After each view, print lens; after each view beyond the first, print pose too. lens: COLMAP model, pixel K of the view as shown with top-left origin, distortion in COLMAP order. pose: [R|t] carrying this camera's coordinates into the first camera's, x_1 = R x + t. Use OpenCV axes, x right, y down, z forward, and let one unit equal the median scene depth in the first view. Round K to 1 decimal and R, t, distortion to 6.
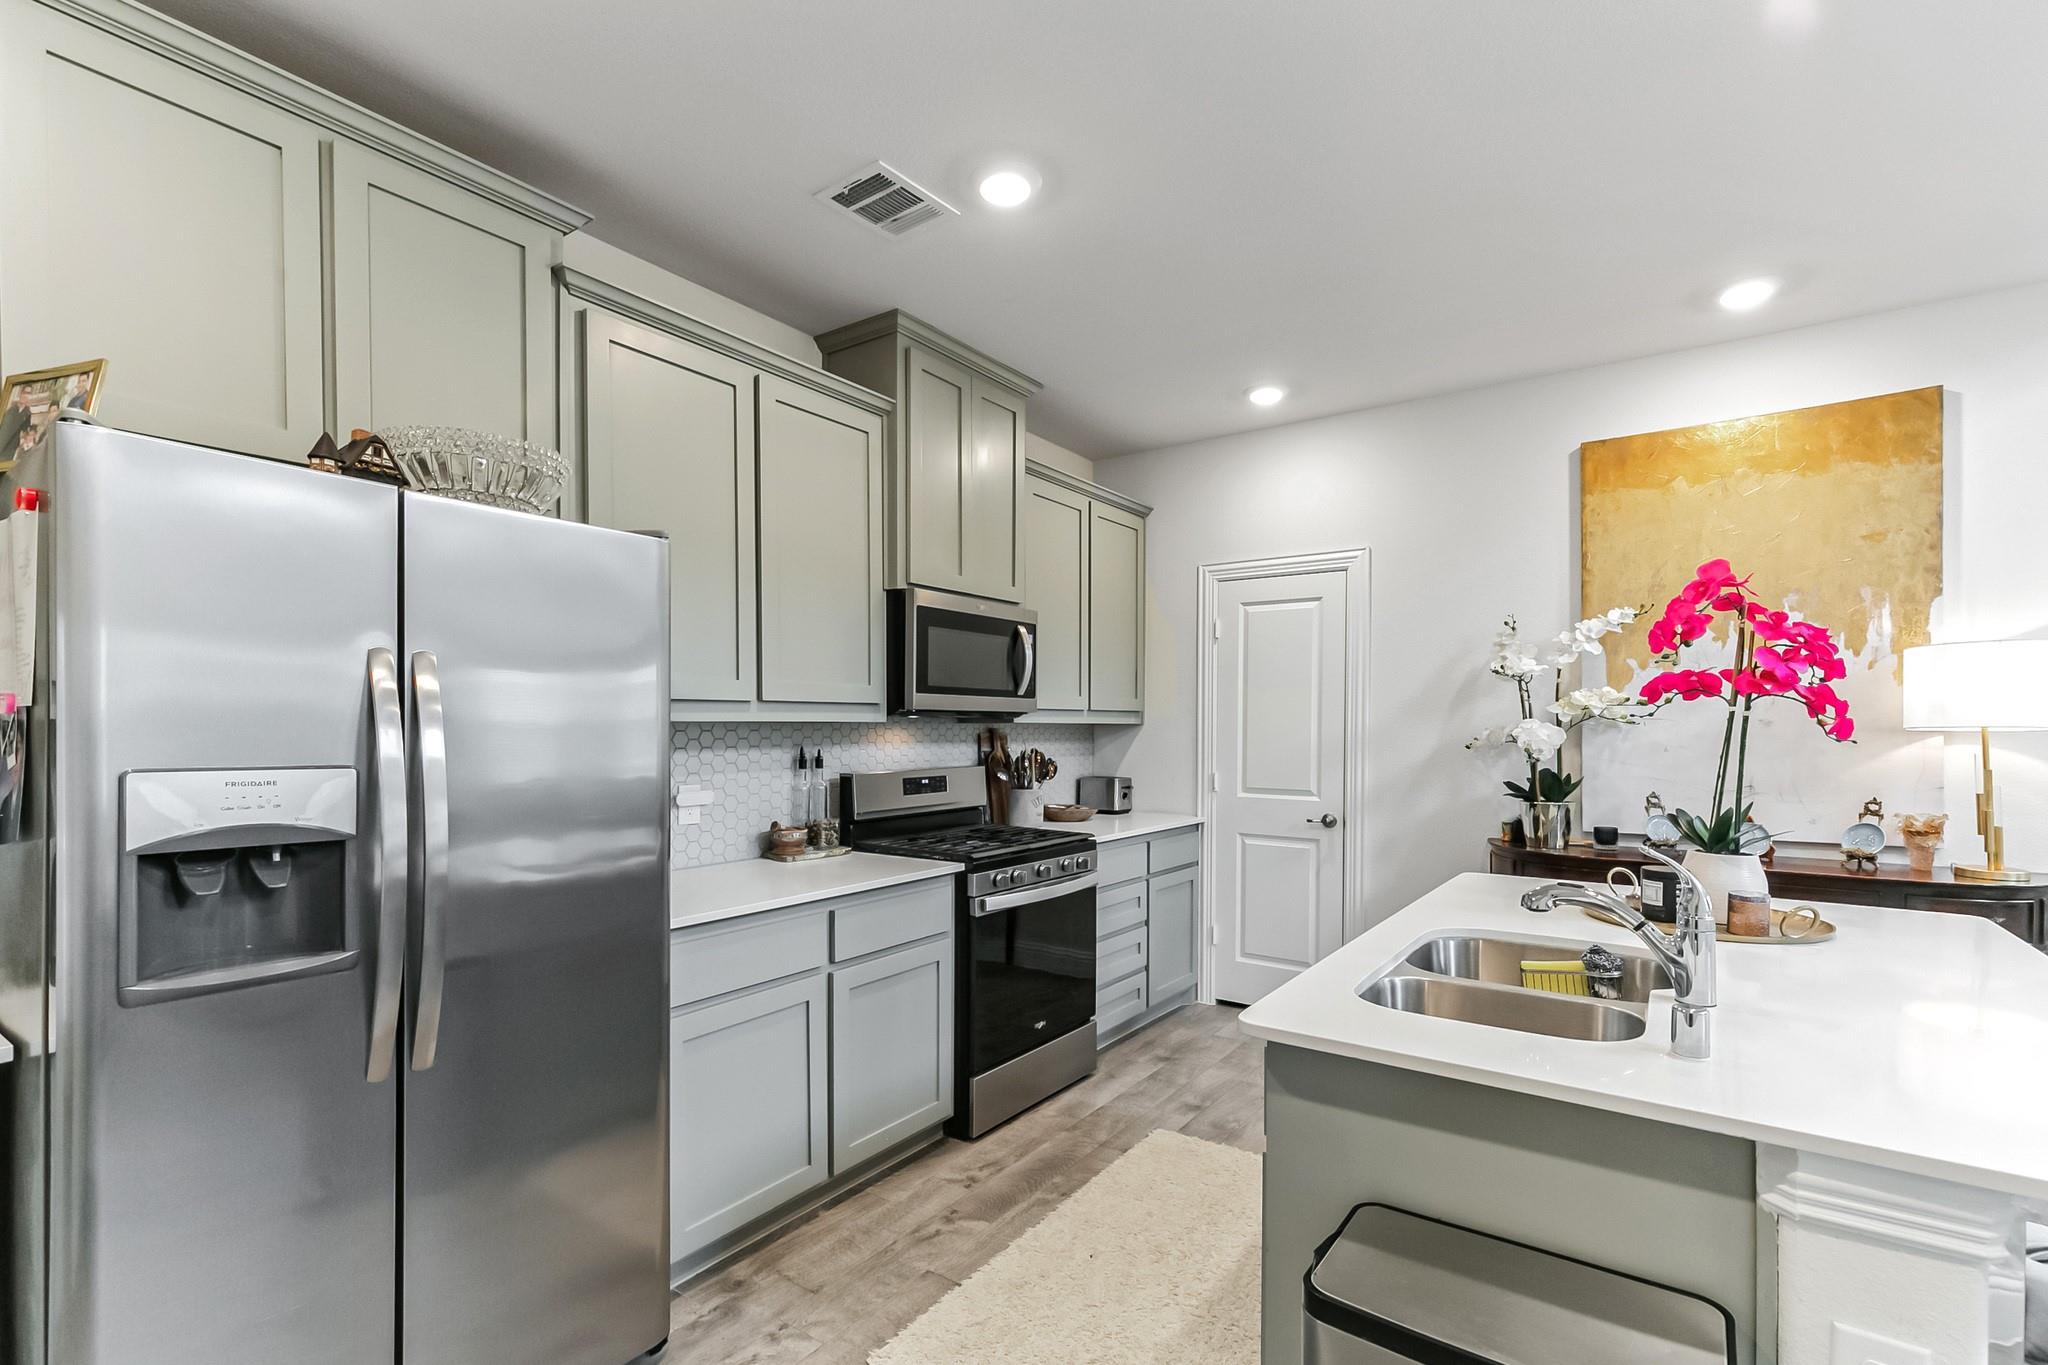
lens RADIAL K [[922.6, 0, 987.4], [0, 922.6, 734.7], [0, 0, 1]] dist [0.001436, 0.000057]
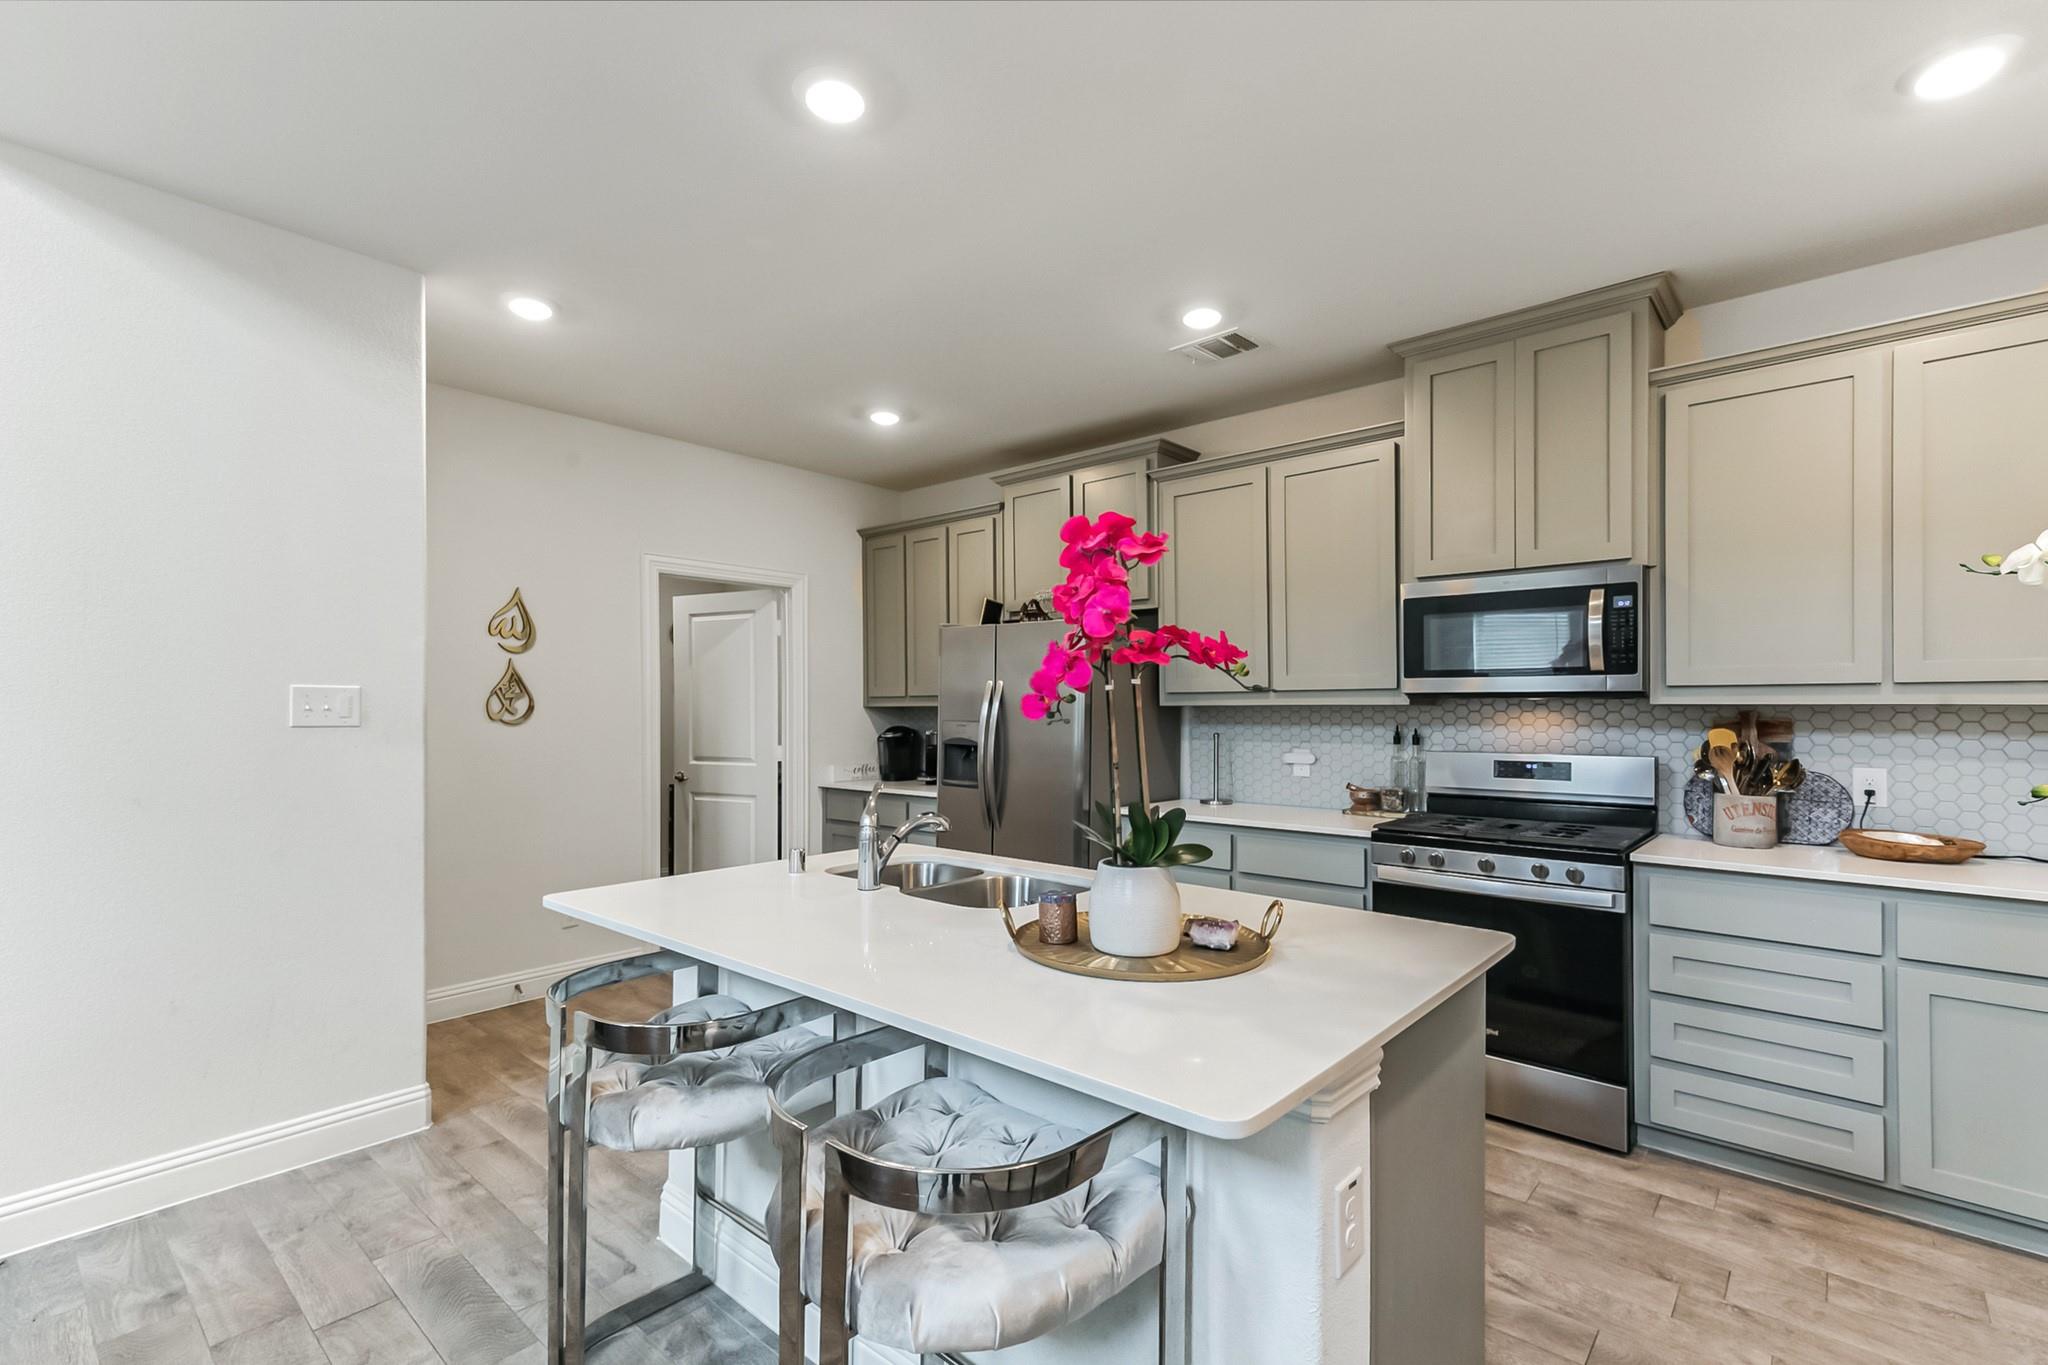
lens RADIAL K [[927.5, 0, 1023.0], [0, 927.5, 697.0], [0, 0, 1]] dist [0.003433, 0.000221]
pose [[-0.088214, -0.008990, -0.996061, 0.987912], [-0.004528, 0.999953, -0.008624, -0.011100], [0.996091, 0.003750, -0.088251, 0.590926]]
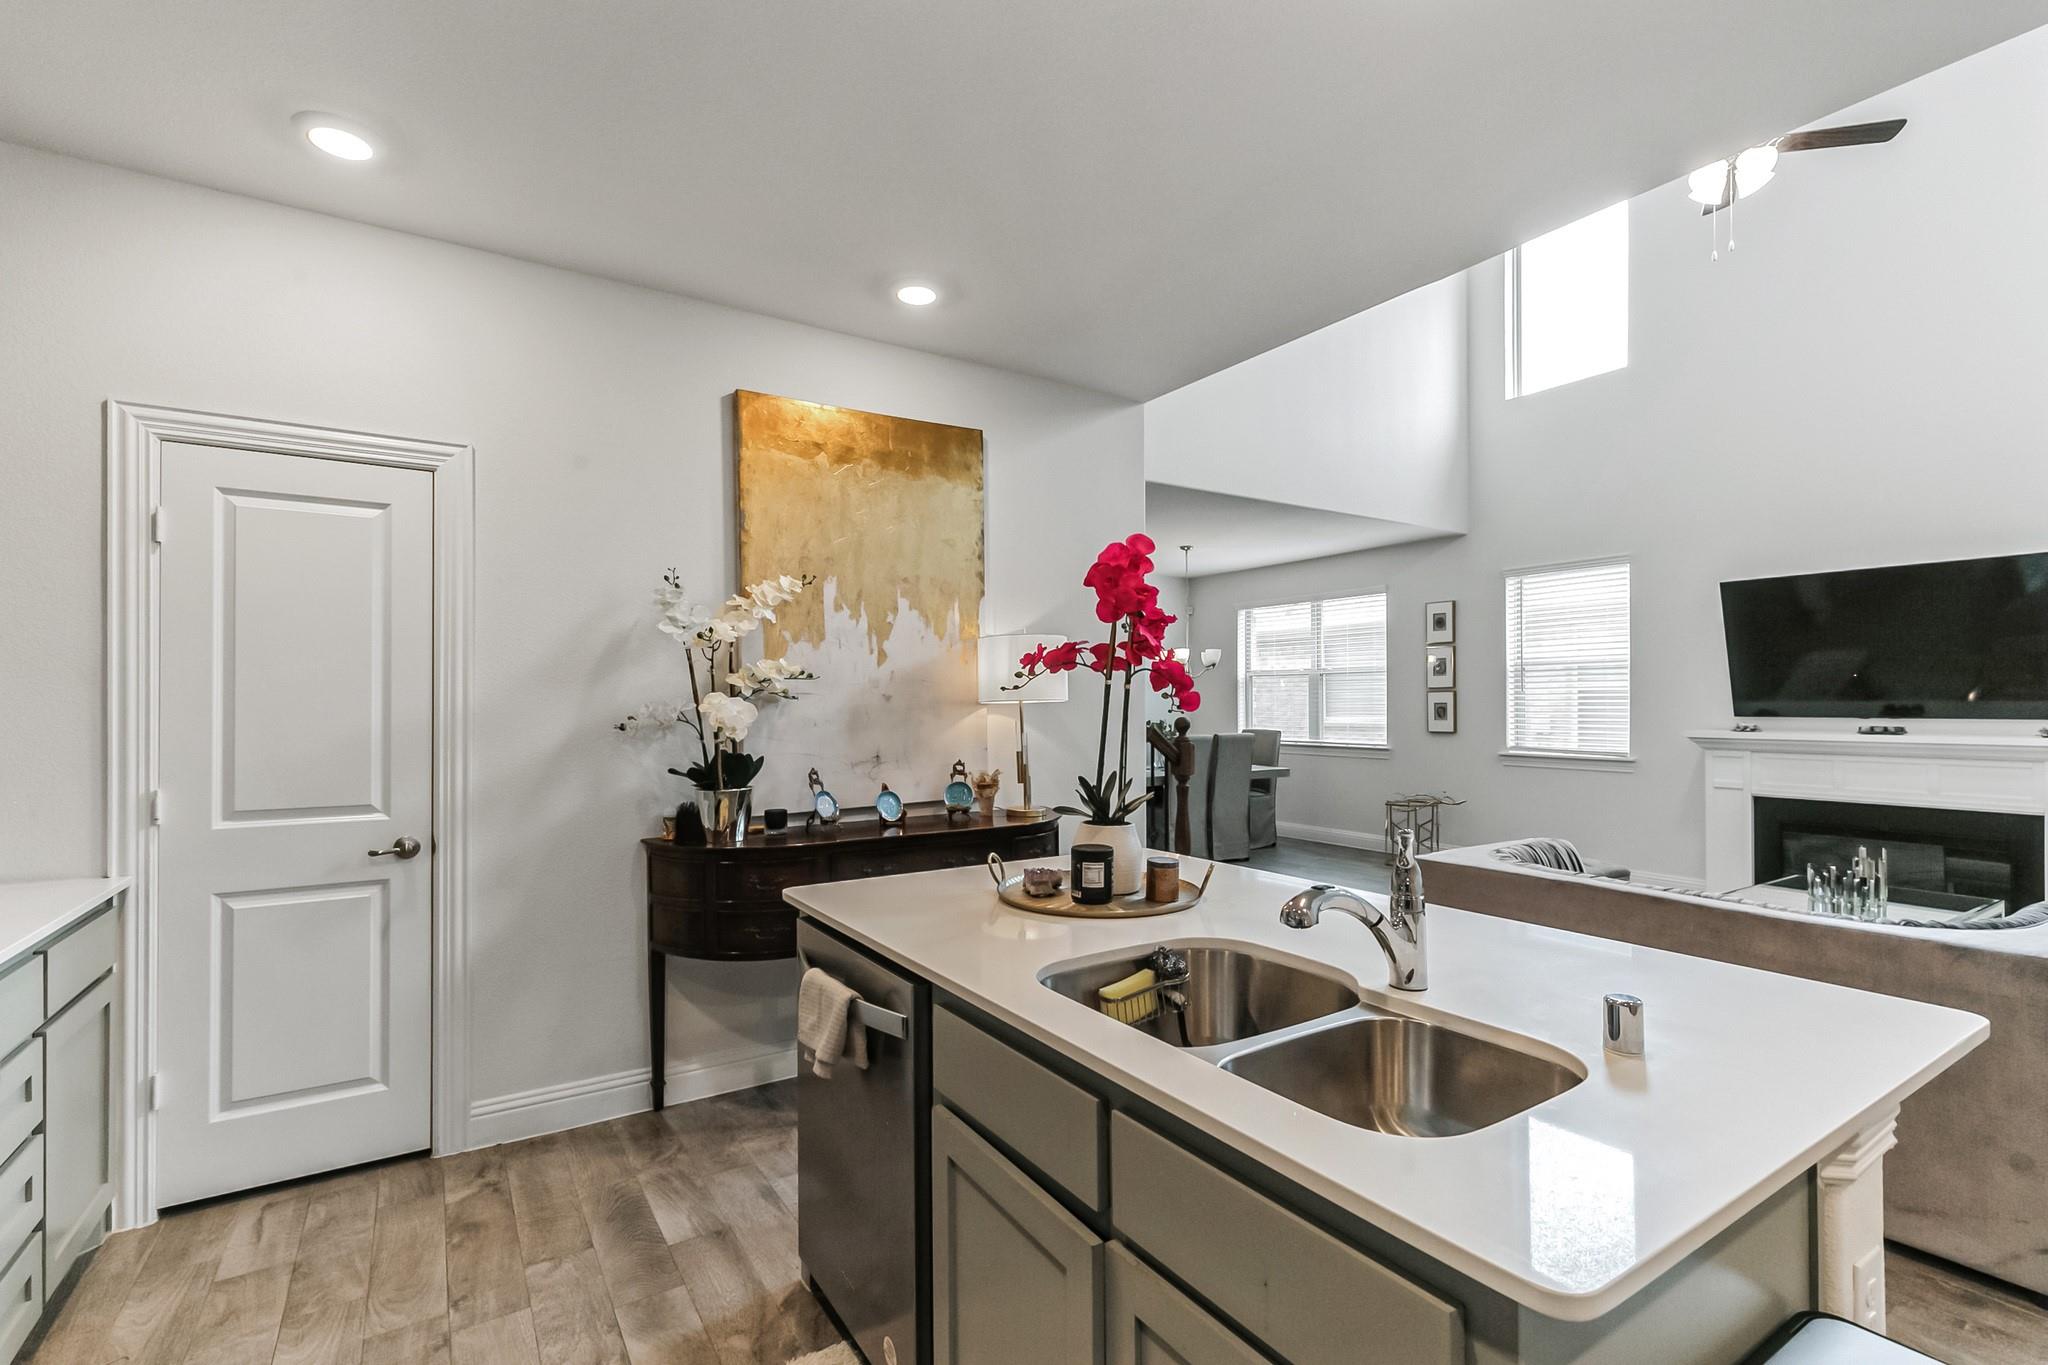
lens RADIAL K [[927.5, 0, 1023.0], [0, 927.5, 697.0], [0, 0, 1]] dist [0.003433, 0.000221]
pose [[0.343267, 0.000589, 0.939238, -0.120510], [0.014374, 0.999879, -0.005880, -0.004106], [-0.939128, 0.015519, 0.343218, 0.441167]]
